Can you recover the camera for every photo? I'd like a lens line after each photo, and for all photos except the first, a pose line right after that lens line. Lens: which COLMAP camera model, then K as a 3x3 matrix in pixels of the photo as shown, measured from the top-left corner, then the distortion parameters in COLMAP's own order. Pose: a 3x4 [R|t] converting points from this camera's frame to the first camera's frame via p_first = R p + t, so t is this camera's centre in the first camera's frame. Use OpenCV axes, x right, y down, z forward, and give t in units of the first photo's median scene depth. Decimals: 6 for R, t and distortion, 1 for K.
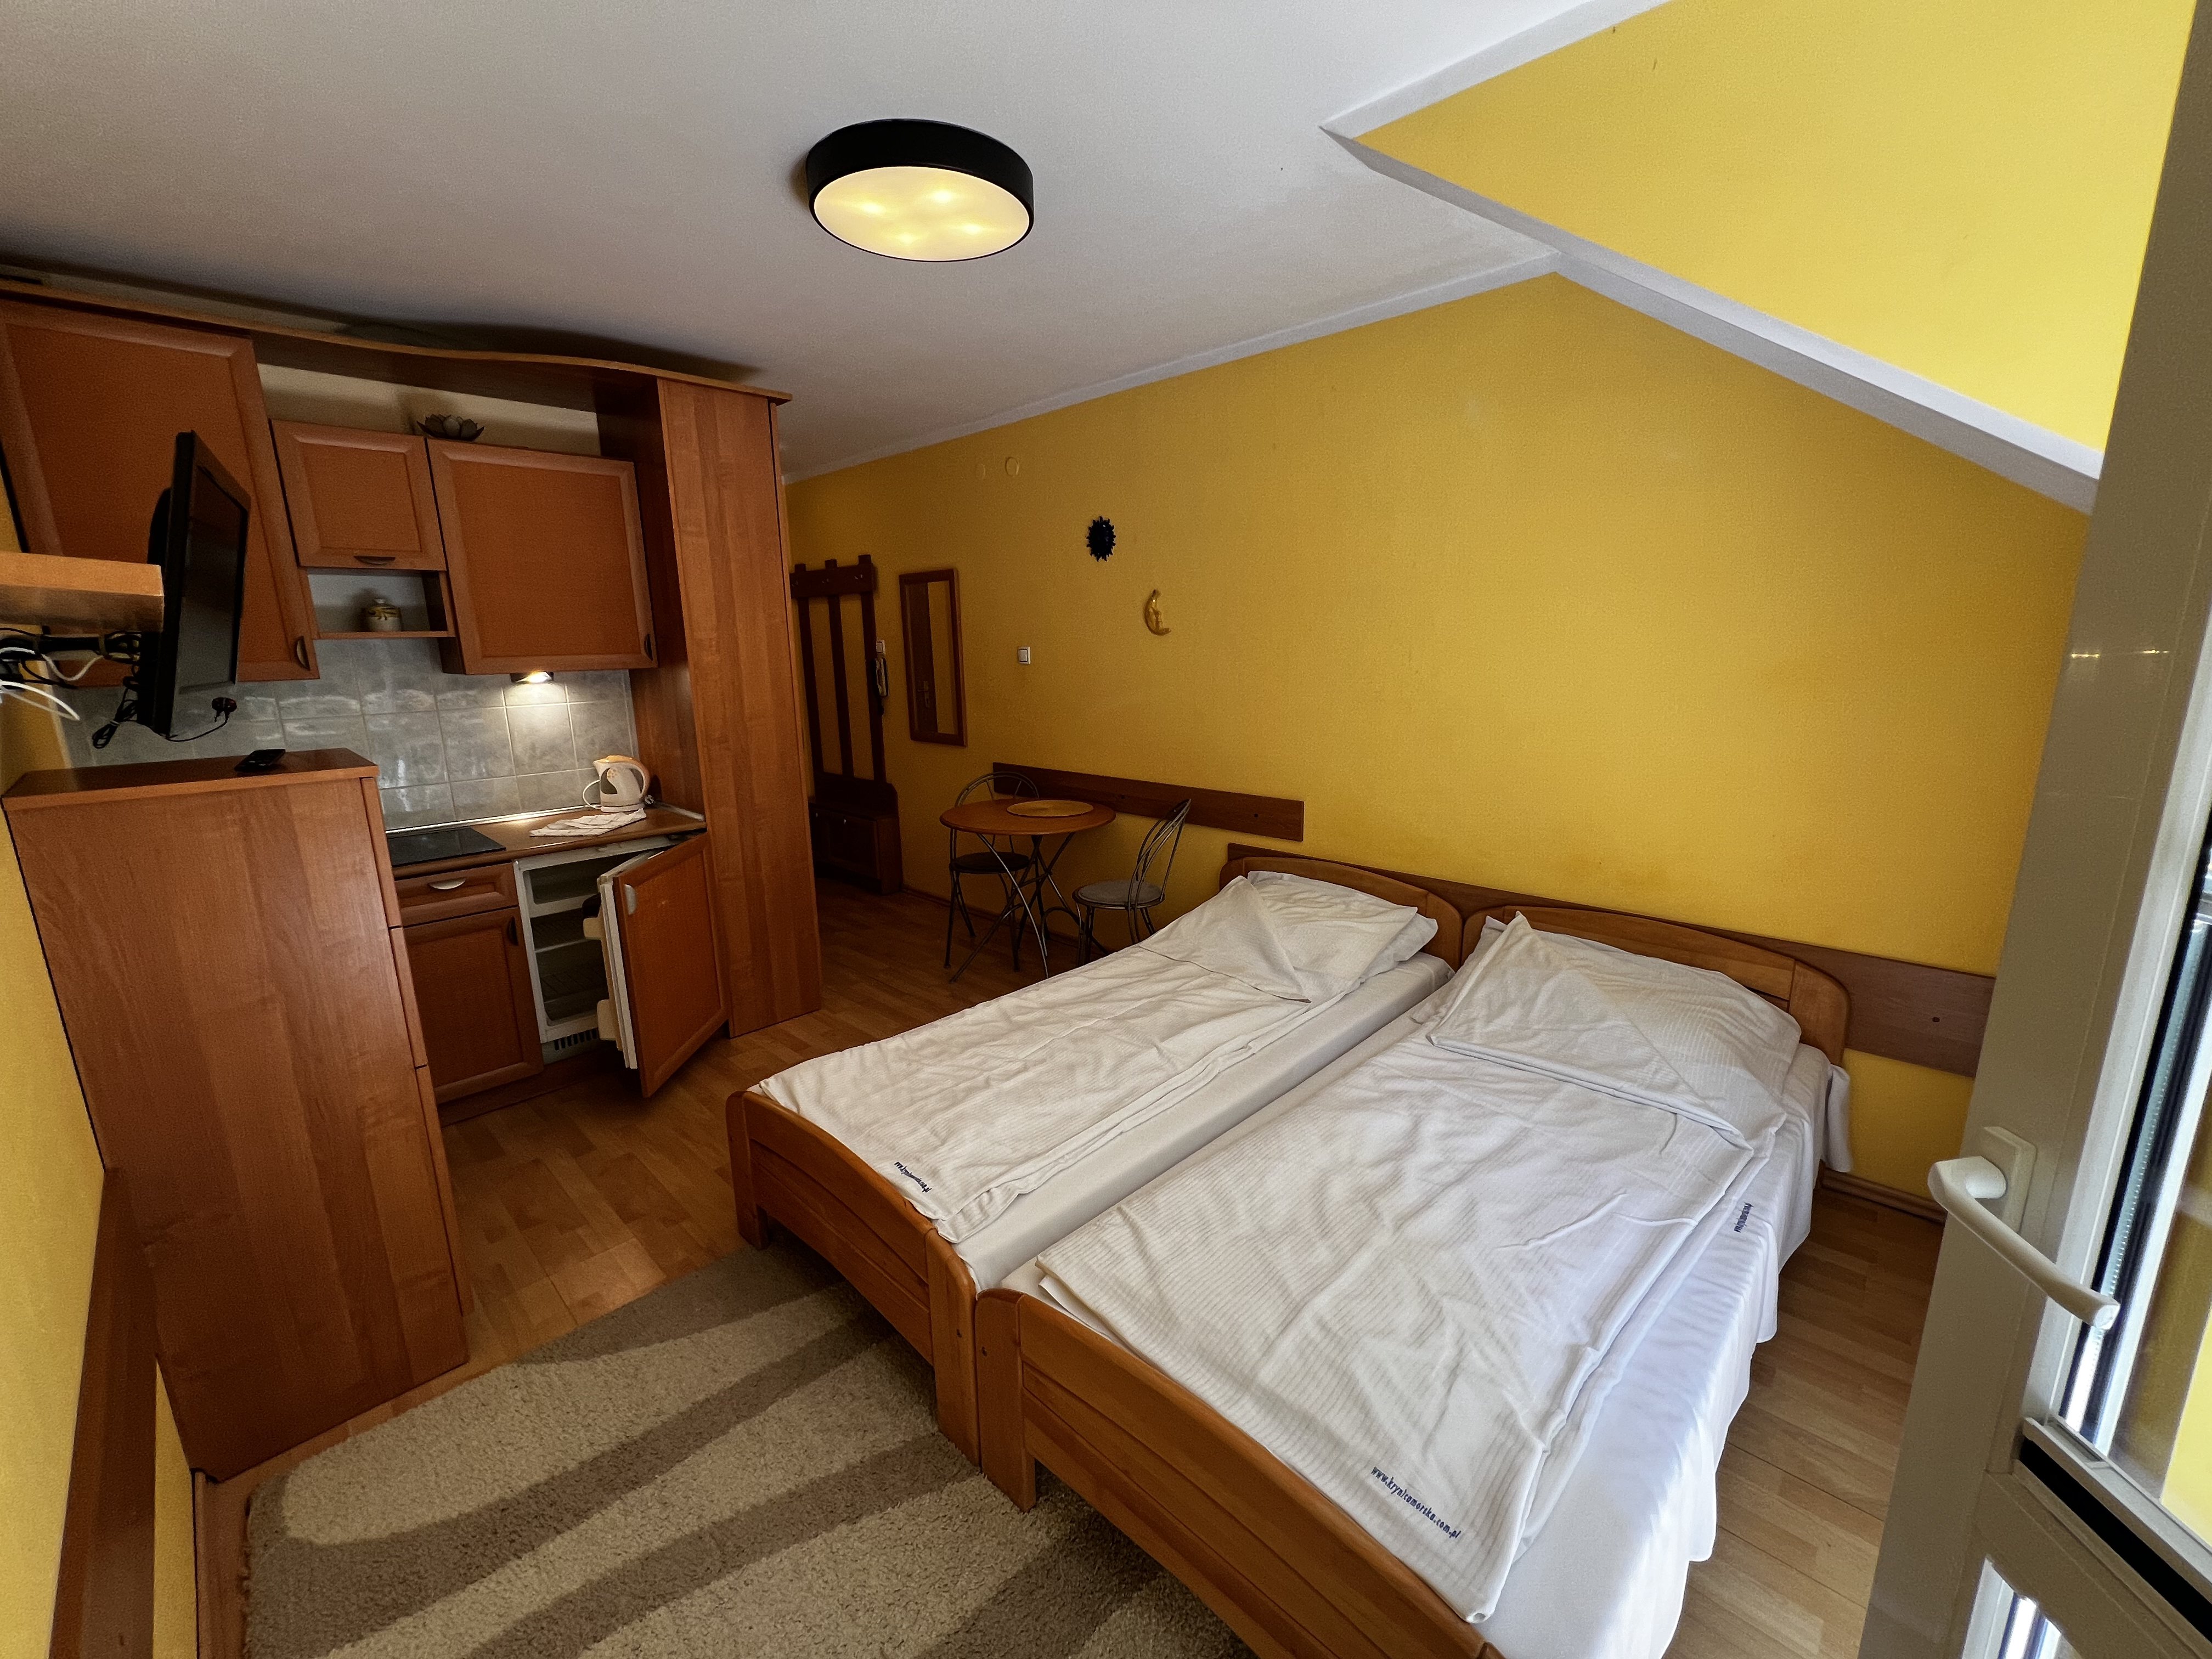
lens RADIAL K [[886.3, 0, 1100.4], [0, 886.3, 819.7], [0, 0, 1]] dist [-0.001882, 0.000032]
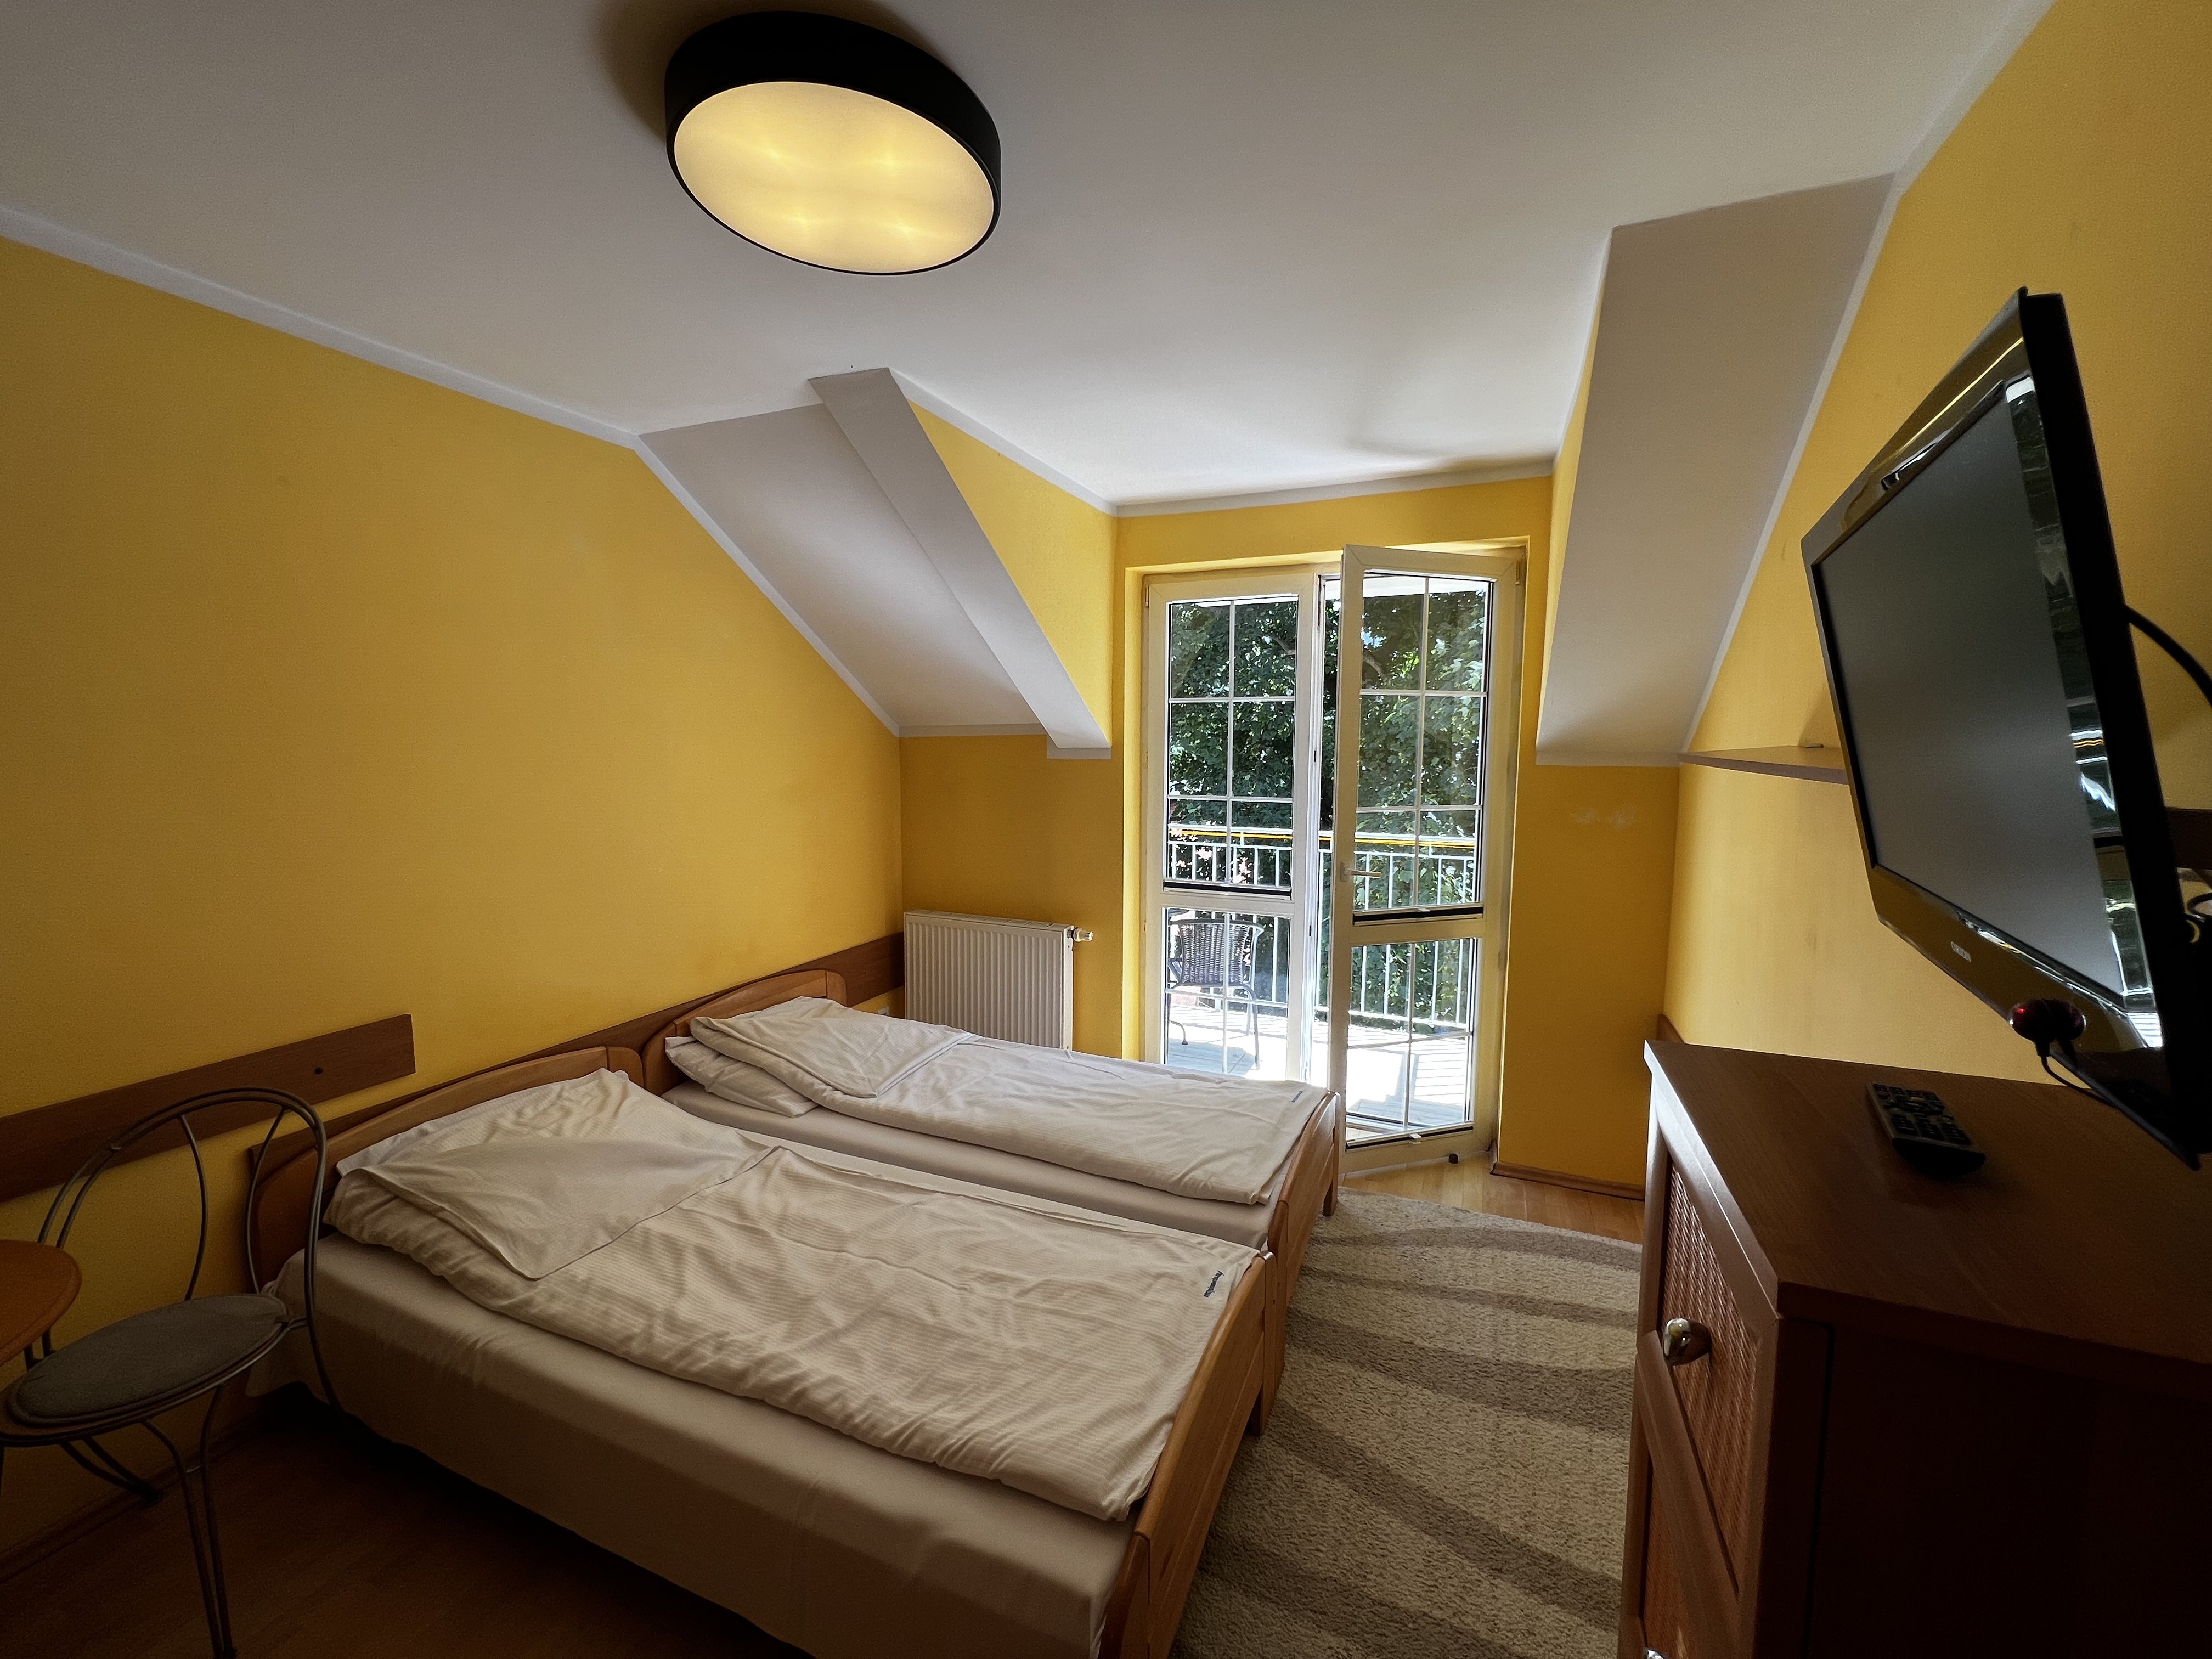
lens RADIAL K [[886.3, 0, 1100.4], [0, 886.3, 819.7], [0, 0, 1]] dist [-0.001882, 0.000032]
pose [[-0.351995, -0.066404, 0.933643, -0.910160], [0.197080, 0.969861, 0.143282, -0.248346], [-0.915019, 0.234437, -0.328299, 1.105572]]
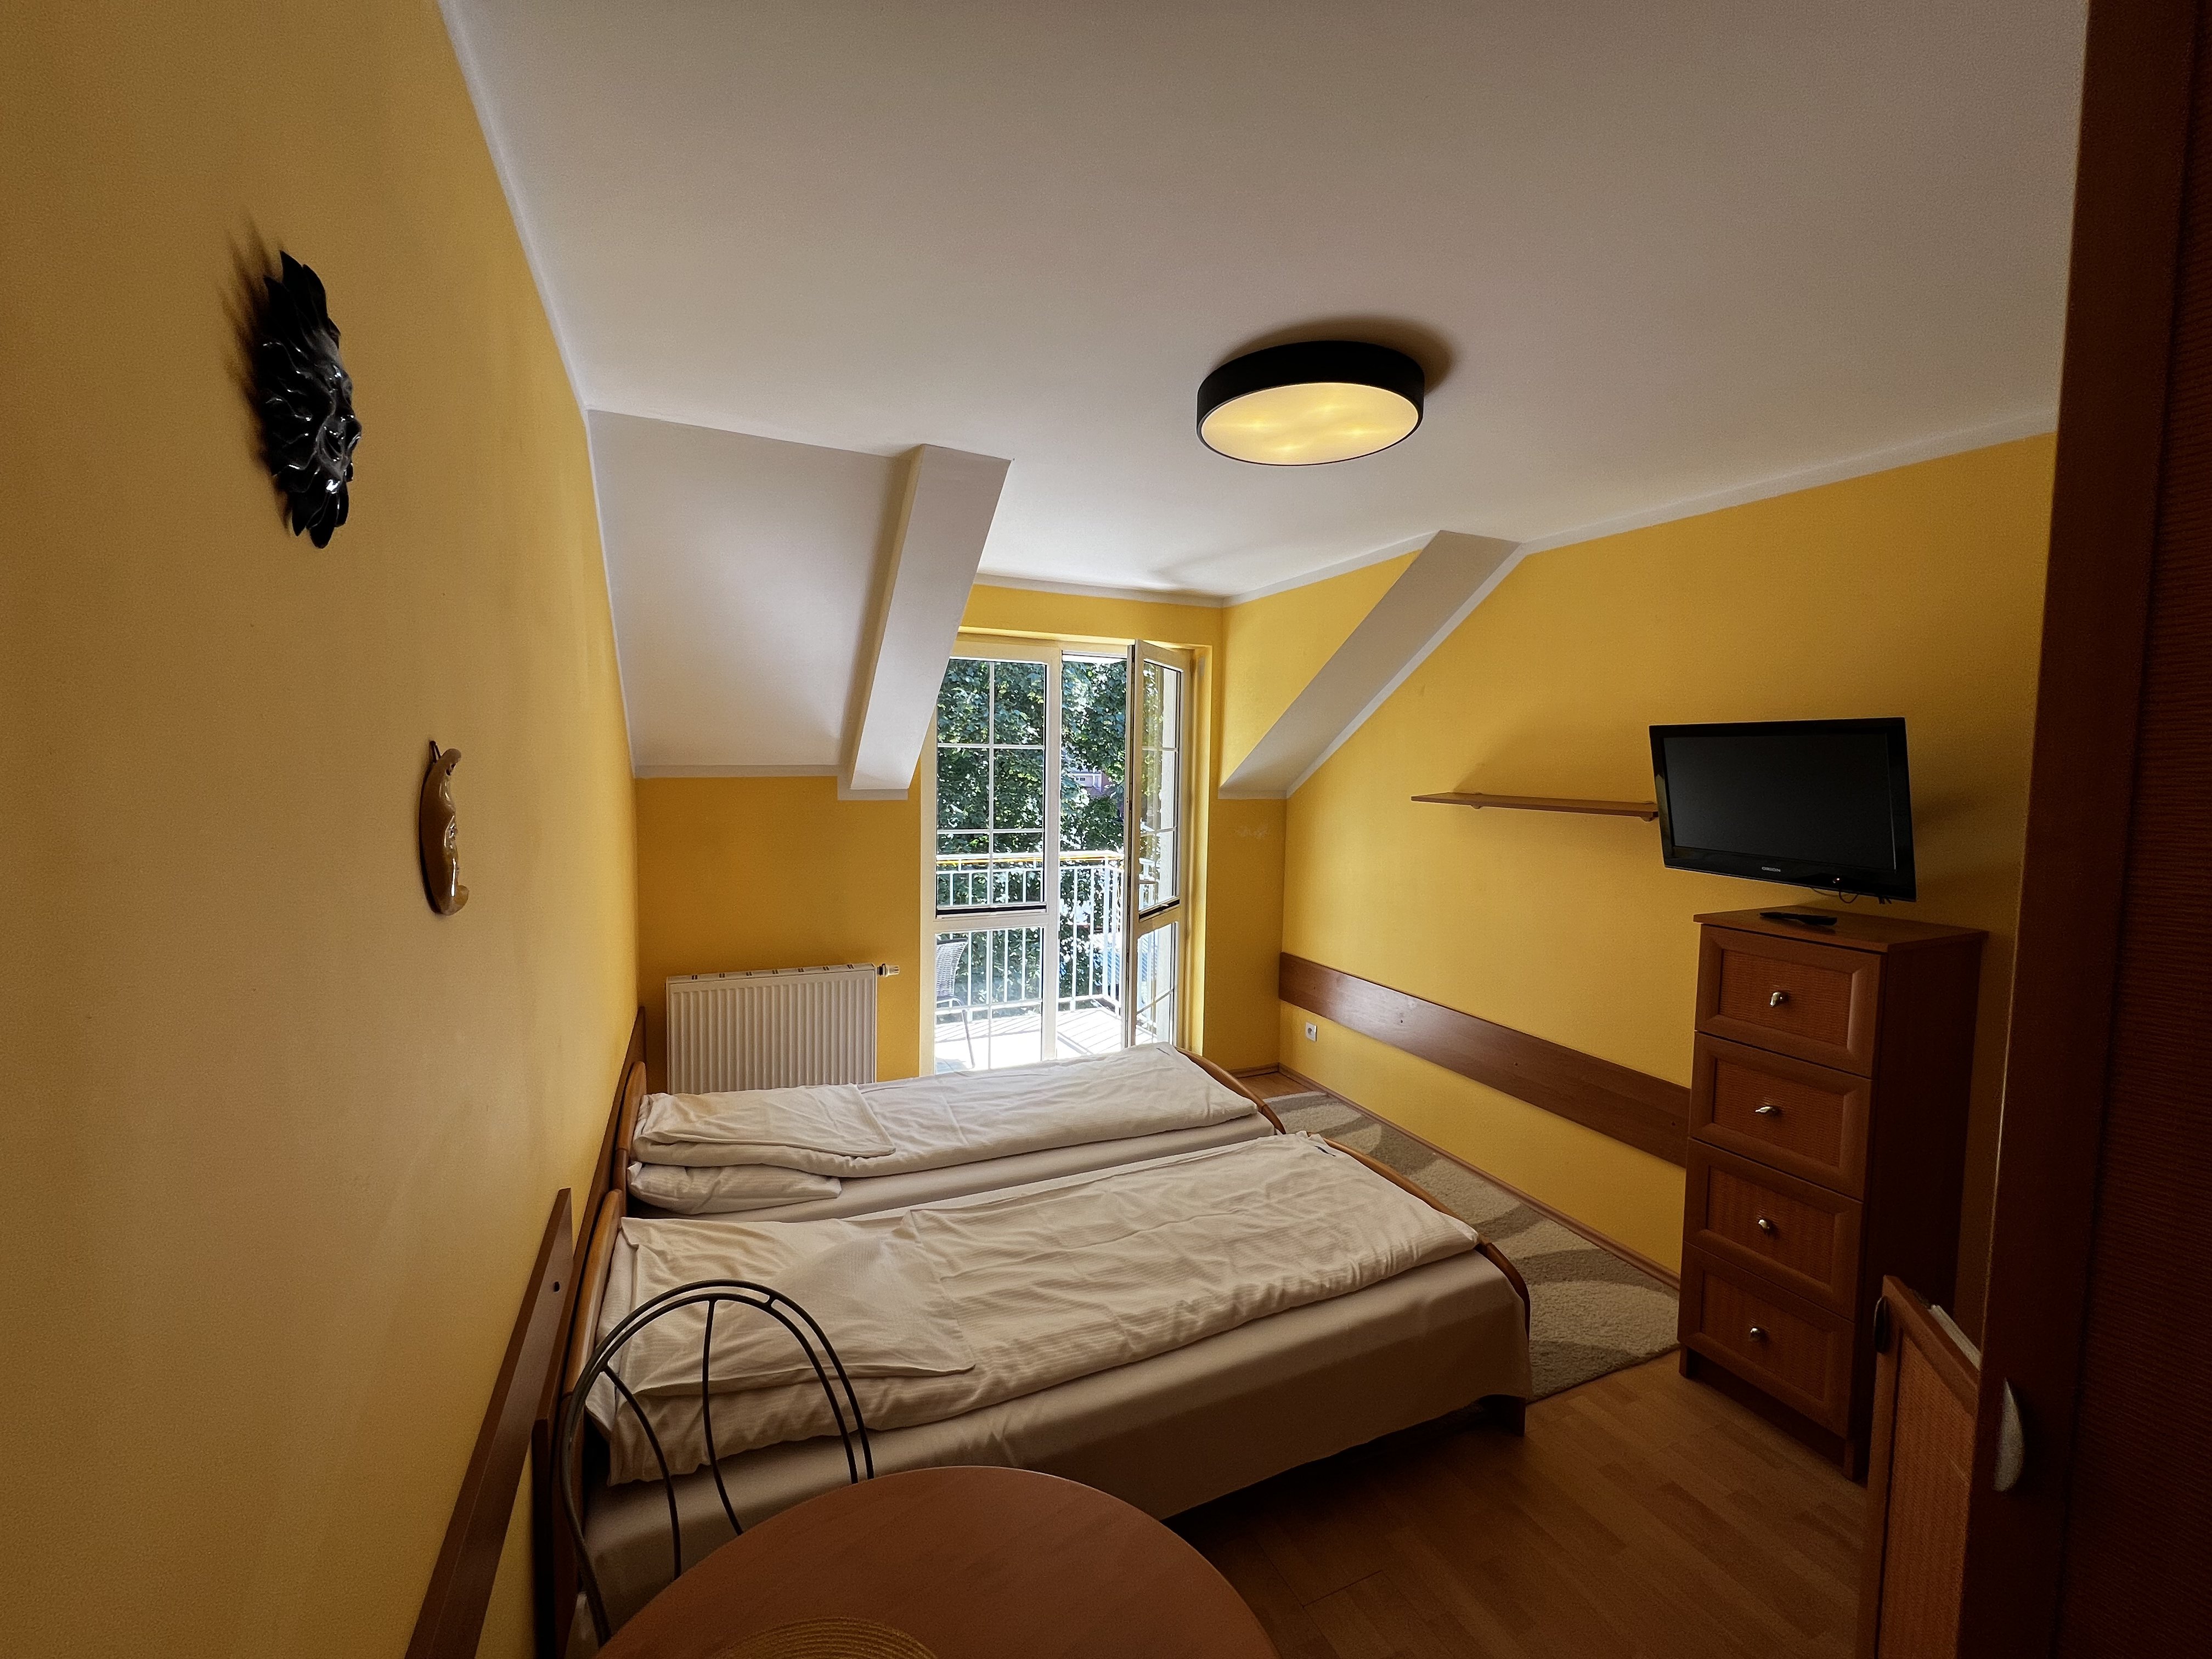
lens RADIAL K [[886.3, 0, 1100.4], [0, 886.3, 819.7], [0, 0, 1]] dist [-0.001882, 0.000032]
pose [[-0.926813, -0.019644, 0.375010, -0.351846], [0.079279, 0.965888, 0.246528, -0.493212], [-0.367060, 0.258216, -0.893640, 2.001145]]
